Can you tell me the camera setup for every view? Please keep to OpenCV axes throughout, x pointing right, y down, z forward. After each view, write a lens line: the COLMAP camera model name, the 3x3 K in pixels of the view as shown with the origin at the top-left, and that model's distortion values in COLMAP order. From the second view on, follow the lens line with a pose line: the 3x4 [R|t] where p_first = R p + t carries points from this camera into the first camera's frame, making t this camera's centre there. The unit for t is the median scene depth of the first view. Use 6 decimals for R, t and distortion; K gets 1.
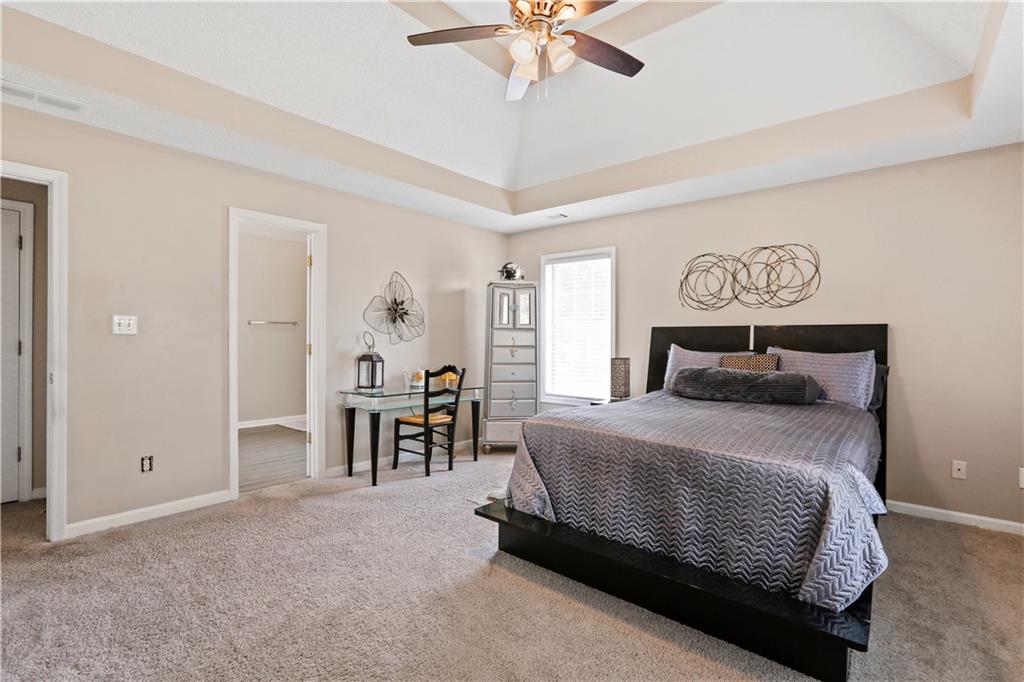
lens RADIAL K [[475.9, 0, 512.0], [0, 475.9, 341.0], [0, 0, 1]] dist [-0.038349, -0.000267]
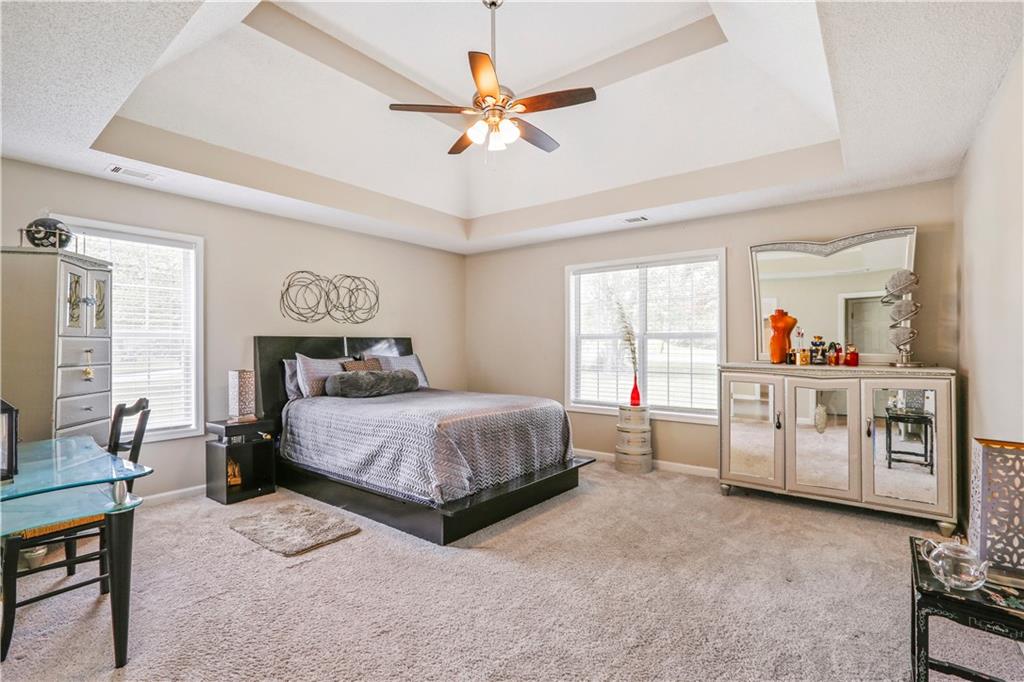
lens RADIAL K [[475.9, 0, 512.0], [0, 475.9, 341.0], [0, 0, 1]] dist [-0.038349, -0.000267]
pose [[-0.036874, 0.006063, 0.999302, -0.746085], [0.007793, 0.999953, -0.005780, -0.011233], [-0.999290, 0.007574, -0.036920, 0.590863]]
